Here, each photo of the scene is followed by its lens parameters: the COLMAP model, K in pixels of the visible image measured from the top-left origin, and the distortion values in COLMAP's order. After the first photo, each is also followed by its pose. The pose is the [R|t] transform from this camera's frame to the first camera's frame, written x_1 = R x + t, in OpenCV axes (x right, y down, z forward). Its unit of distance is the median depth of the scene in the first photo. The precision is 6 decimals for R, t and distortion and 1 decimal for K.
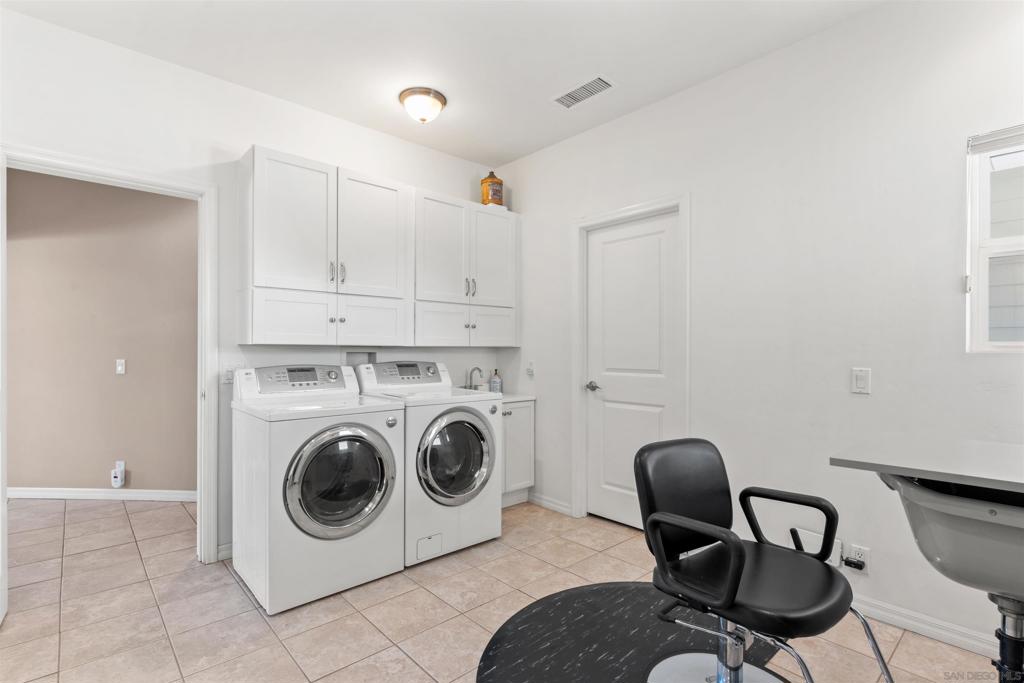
lens RADIAL K [[490.9, 0, 513.8], [0, 490.9, 345.1], [0, 0, 1]] dist [-0.009475, -0.000107]
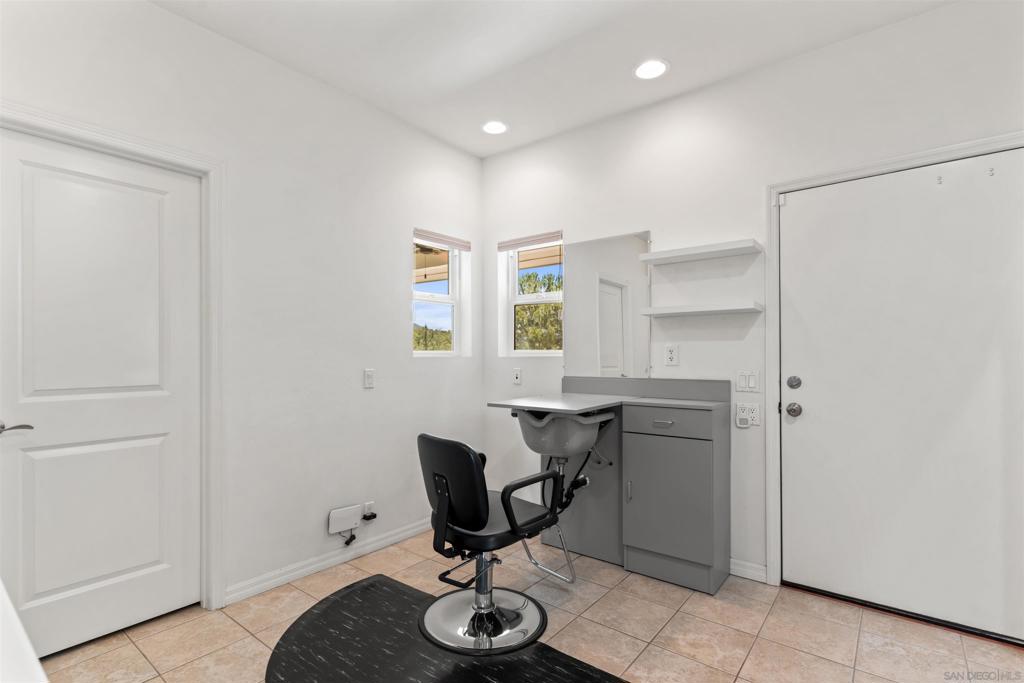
lens RADIAL K [[490.9, 0, 512.9], [0, 490.9, 347.6], [0, 0, 1]] dist [-0.009475, -0.000107]
pose [[-0.173601, 0.009065, 0.984774, -0.677038], [-0.007767, 0.999914, -0.010574, -0.000827], [-0.984785, -0.009484, -0.173516, 0.837333]]
